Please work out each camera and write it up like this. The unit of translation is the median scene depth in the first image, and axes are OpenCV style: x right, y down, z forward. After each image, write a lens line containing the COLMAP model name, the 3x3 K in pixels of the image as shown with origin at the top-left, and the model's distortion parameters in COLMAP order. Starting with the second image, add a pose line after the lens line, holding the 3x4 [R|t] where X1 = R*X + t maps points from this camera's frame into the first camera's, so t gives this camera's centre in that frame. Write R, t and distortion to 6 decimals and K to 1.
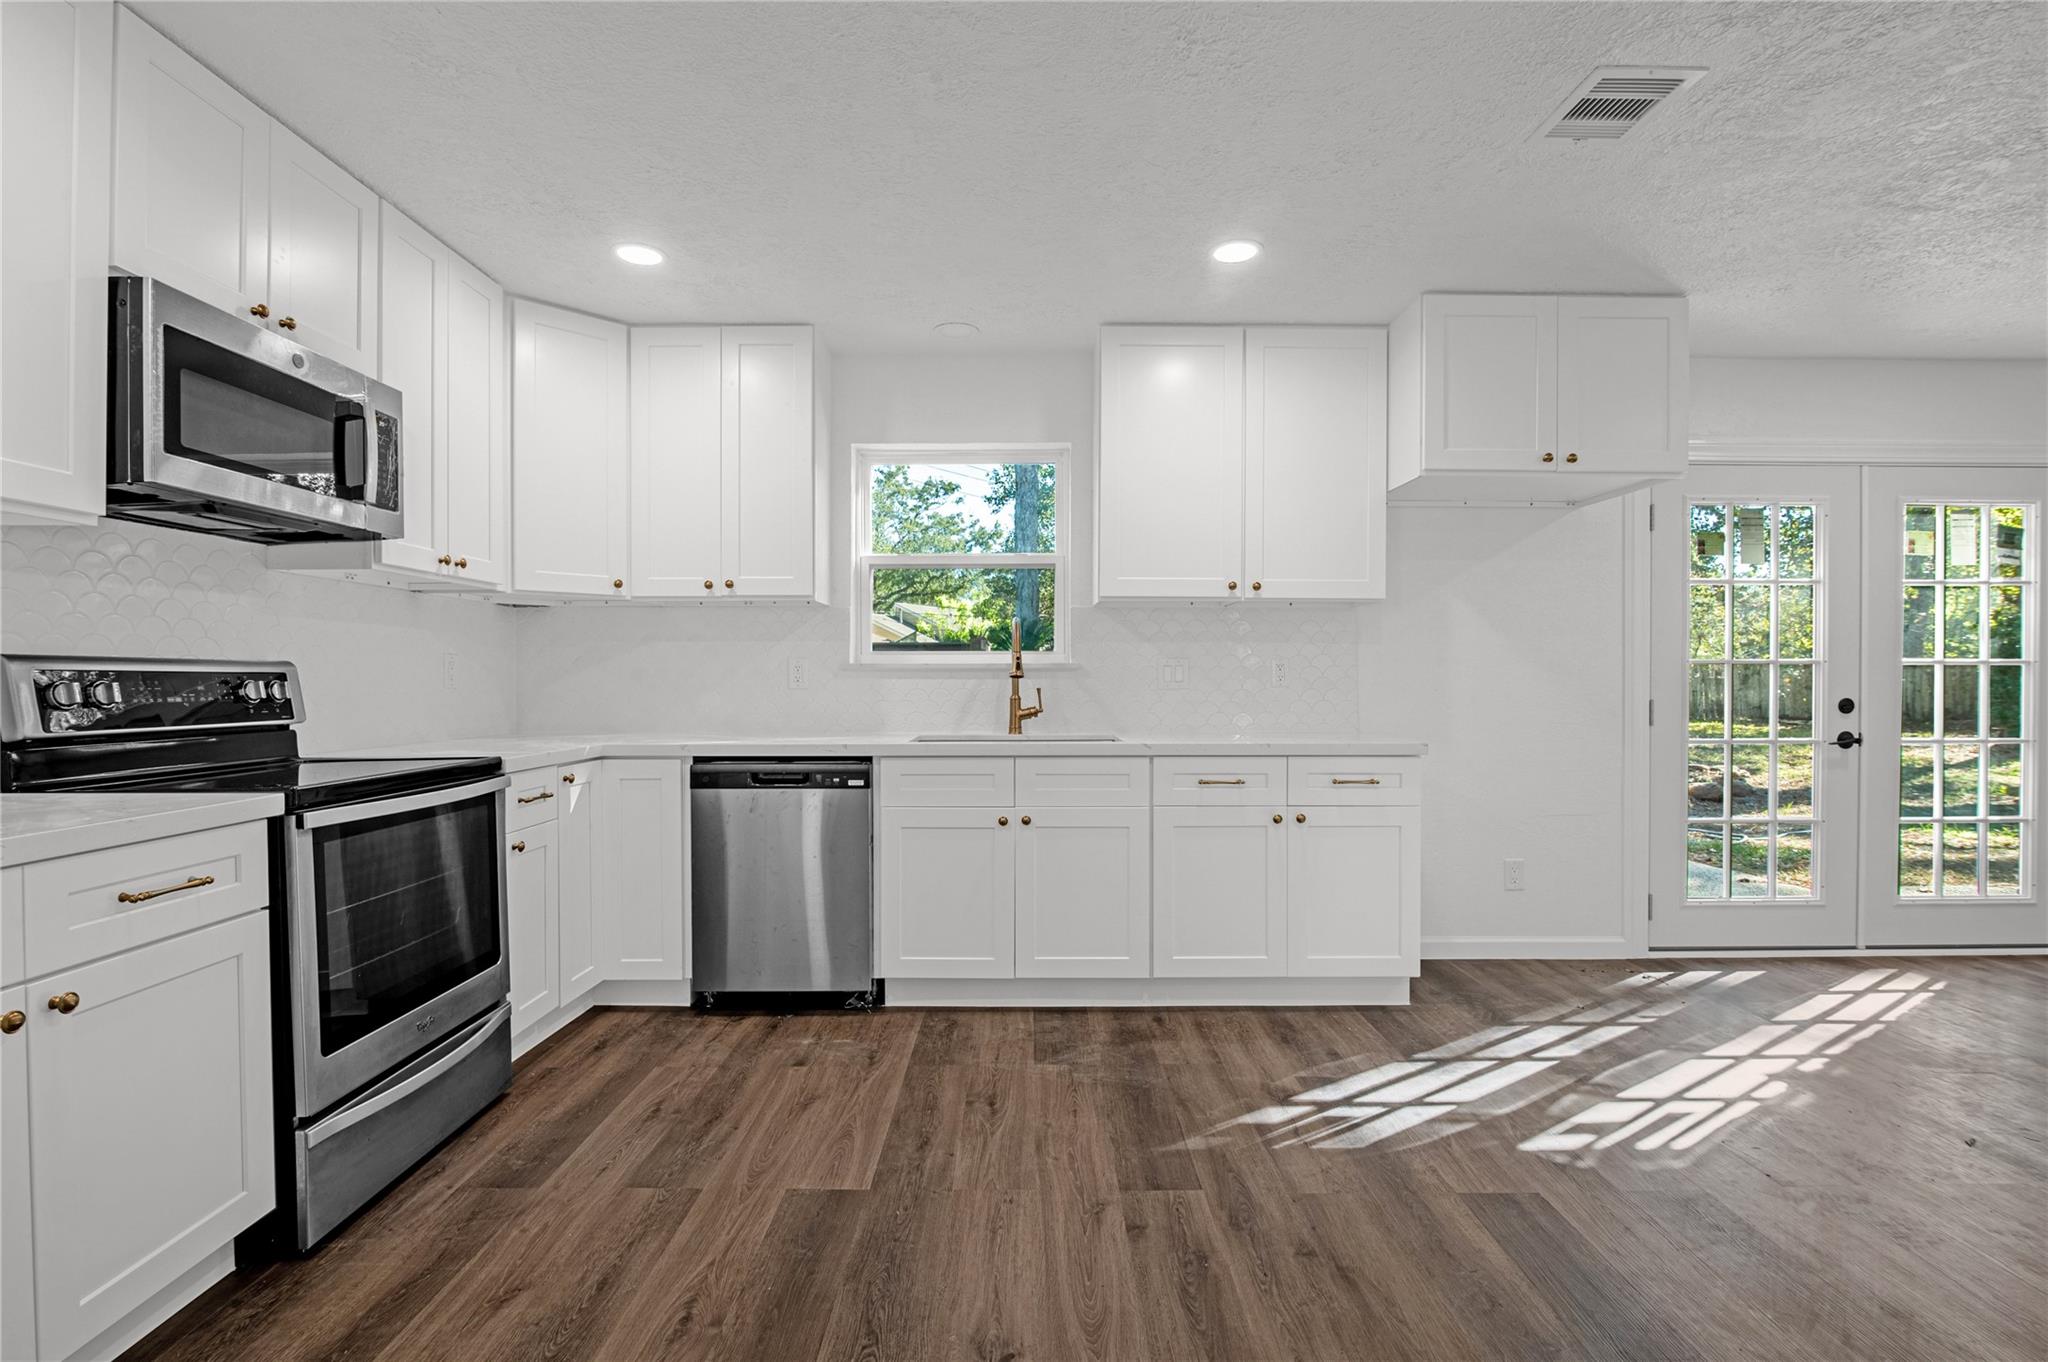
lens RADIAL K [[952.9, 0, 1024.0], [0, 952.9, 681.0], [0, 0, 1]] dist [-0.013229, 0.000741]
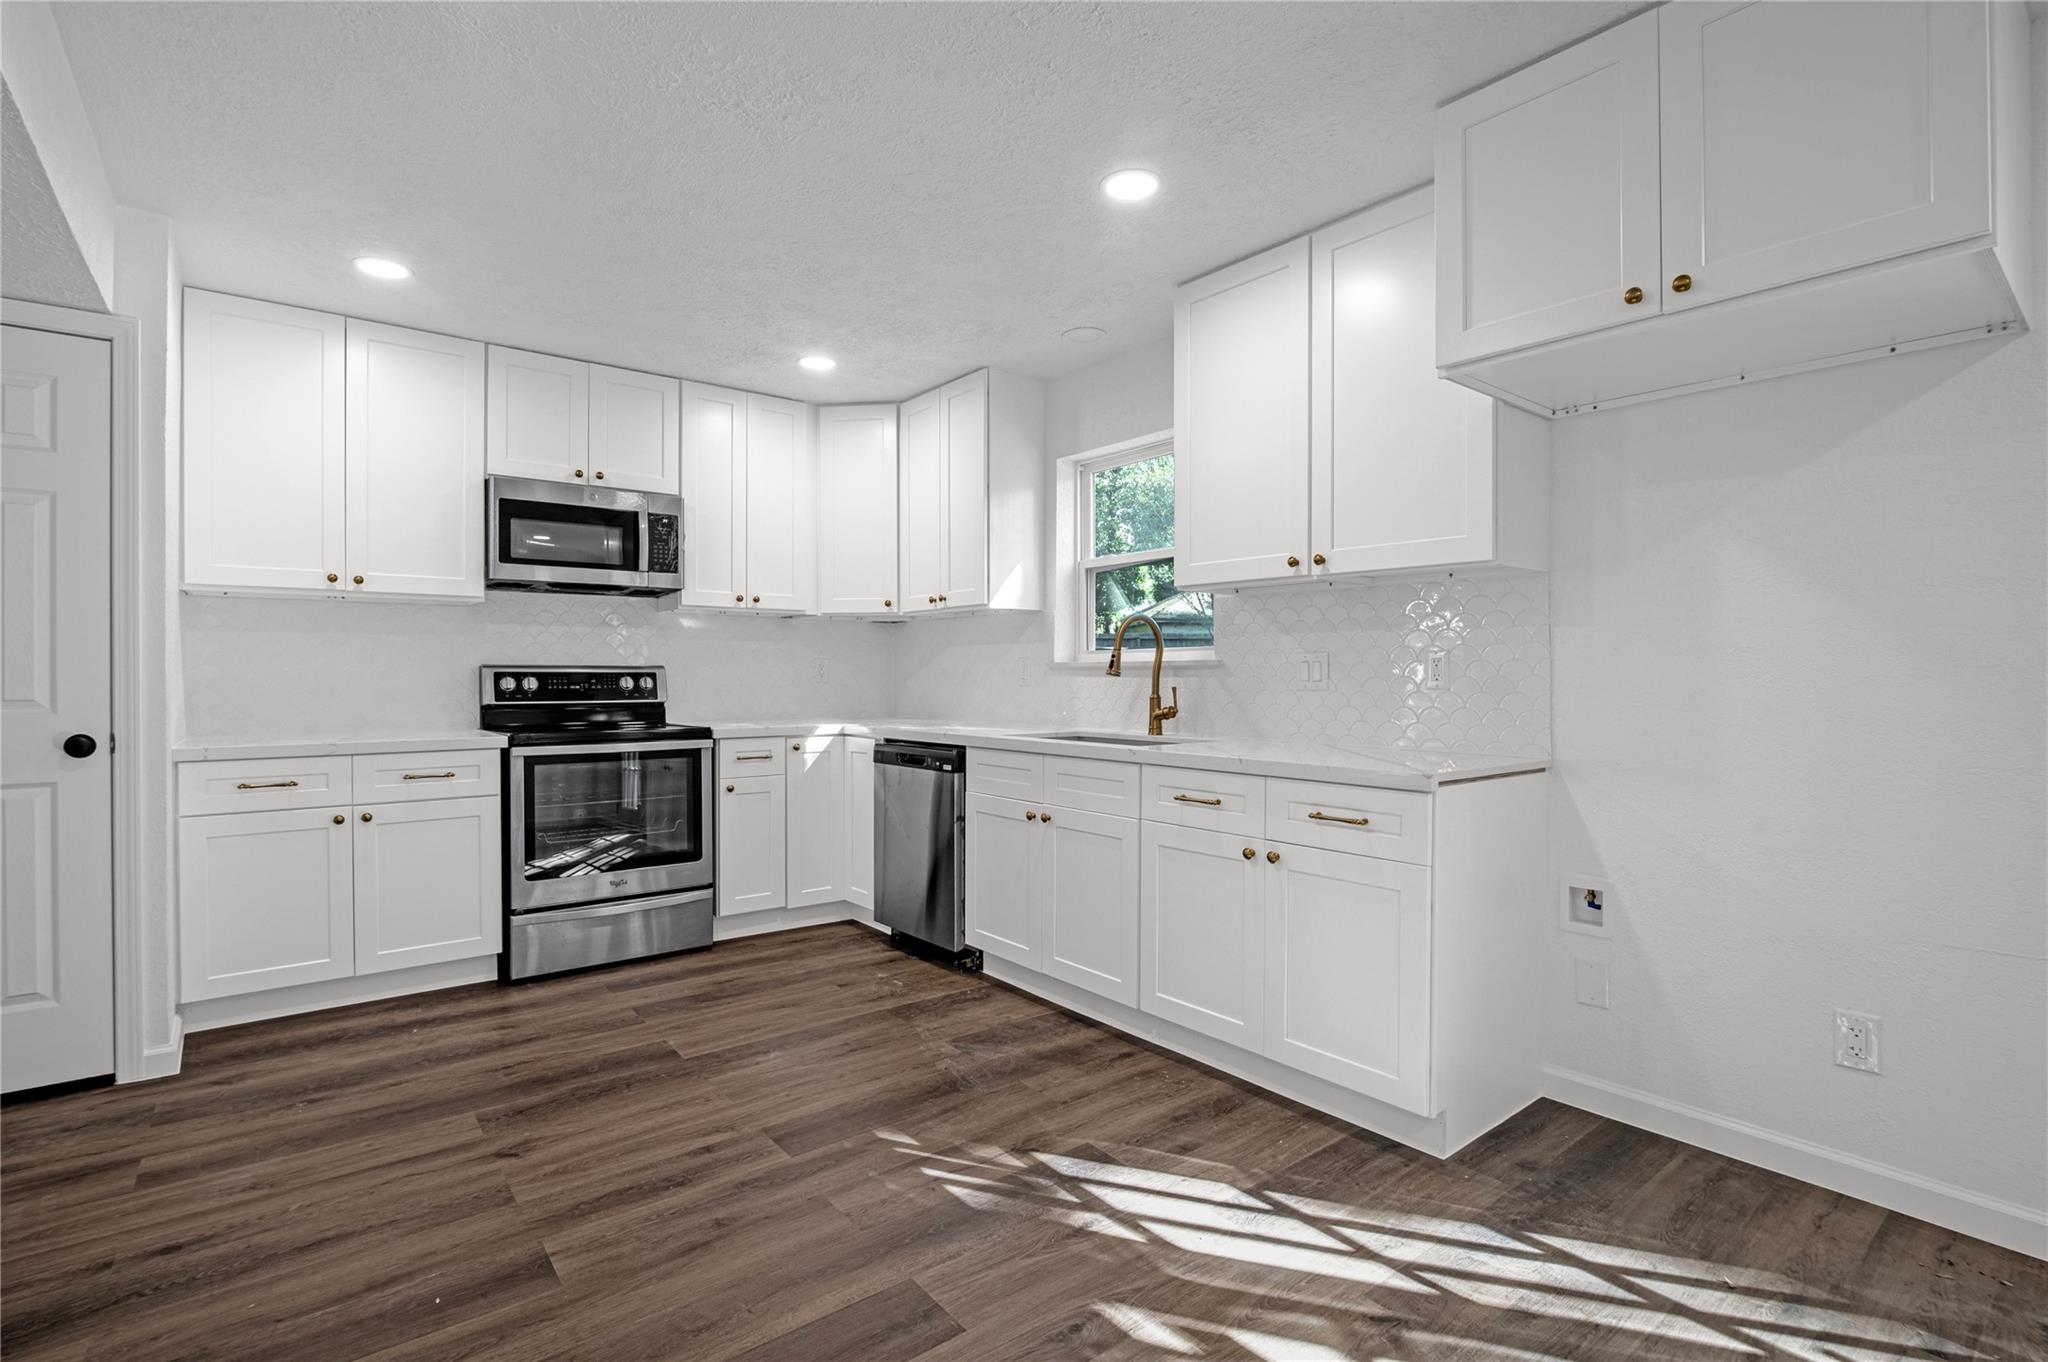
lens RADIAL K [[956.0, 0, 1016.9], [0, 956.0, 676.6], [0, 0, 1]] dist [-0.016301, 0.000282]
pose [[0.621822, 0.002076, -0.783155, 0.795190], [-0.003837, 0.999993, -0.000395, -0.002187], [0.783149, 0.003251, 0.621826, 0.359140]]
